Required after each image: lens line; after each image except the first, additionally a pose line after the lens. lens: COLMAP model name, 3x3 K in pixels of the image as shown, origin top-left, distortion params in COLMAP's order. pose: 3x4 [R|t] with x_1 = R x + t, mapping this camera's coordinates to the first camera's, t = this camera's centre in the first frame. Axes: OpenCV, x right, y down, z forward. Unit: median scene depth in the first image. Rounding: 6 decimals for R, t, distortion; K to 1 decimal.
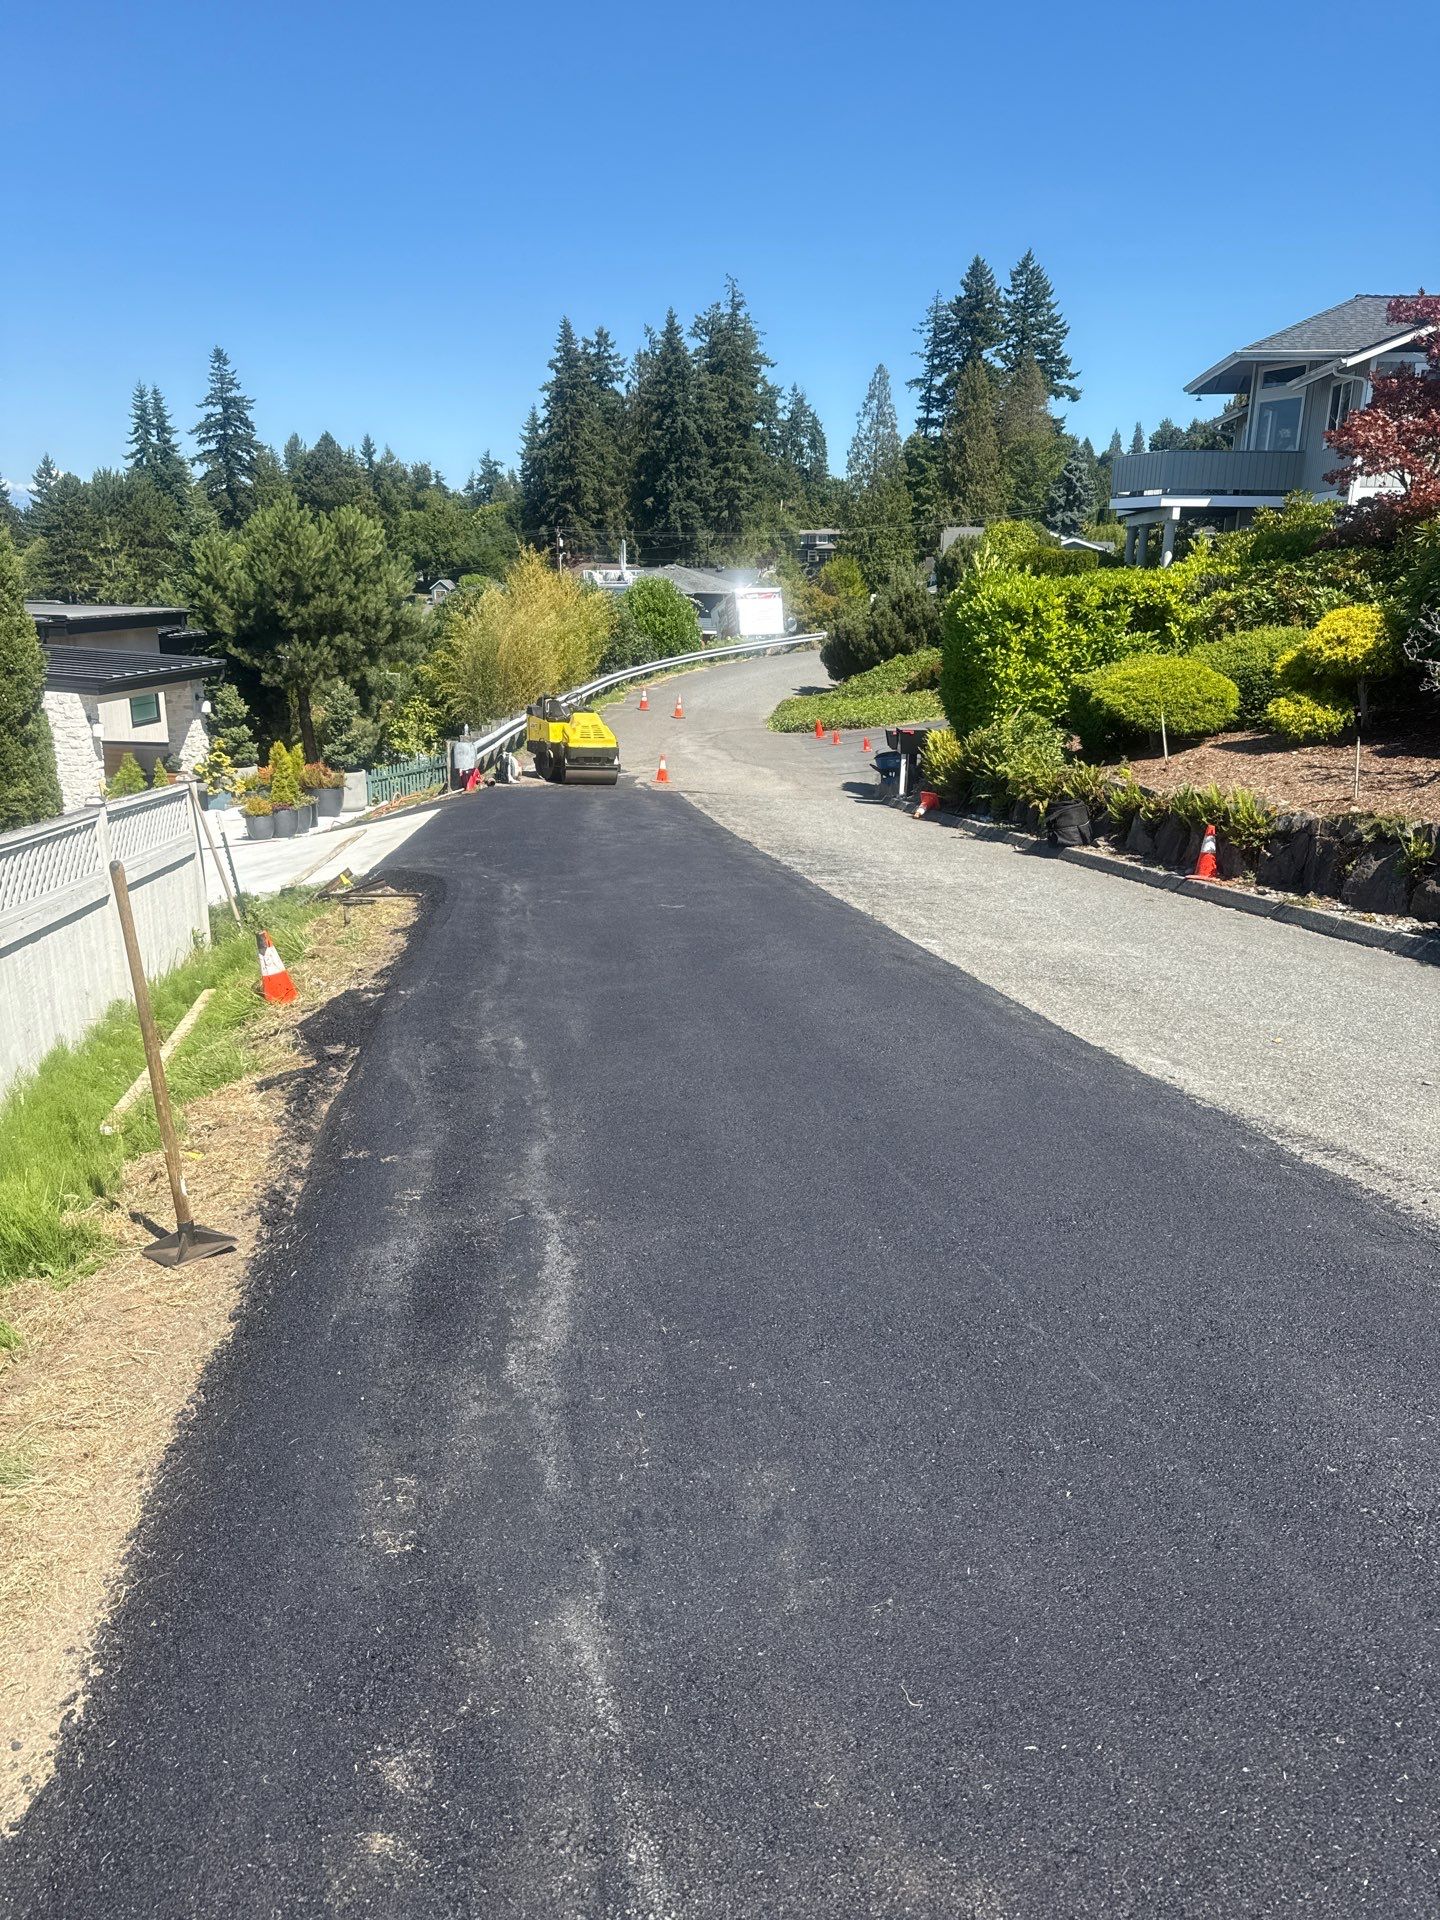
lens RADIAL K [[1572.7, 0, 715.7], [0, 1572.7, 958.0], [0, 0, 1]] dist [0.060524, -0.073975]
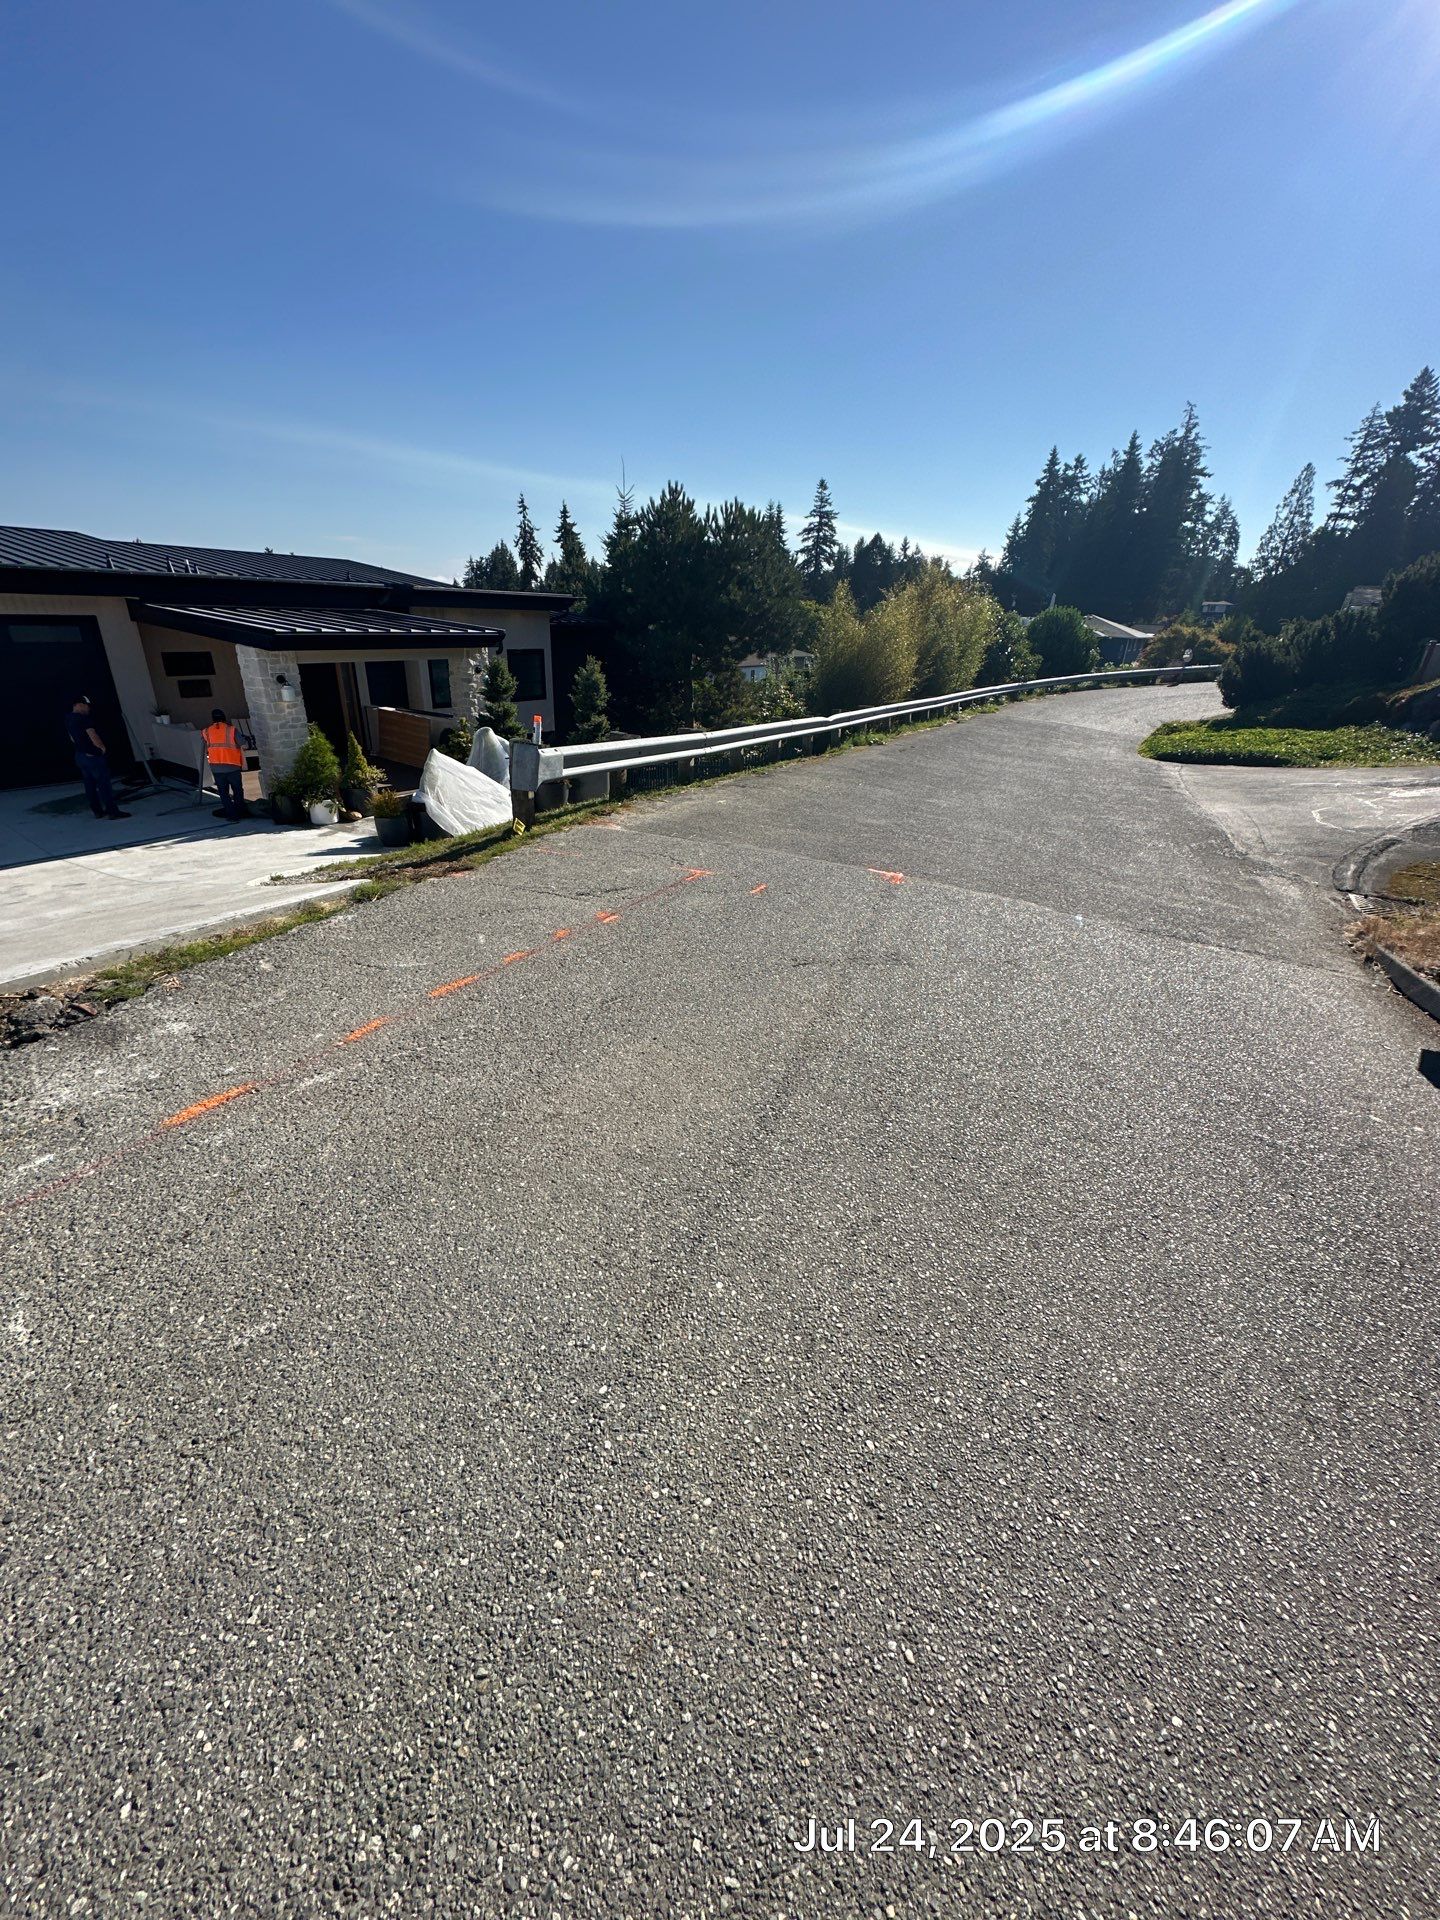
lens RADIAL K [[795.2, 0, 714.8], [0, 795.2, 957.7], [0, 0, 1]] dist [0.002621, 0.000428]
pose [[0.897583, 0.196920, -0.394419, 0.006036], [-0.140715, 0.975866, 0.166990, -0.026583], [0.417784, -0.094386, 0.903630, 0.172700]]
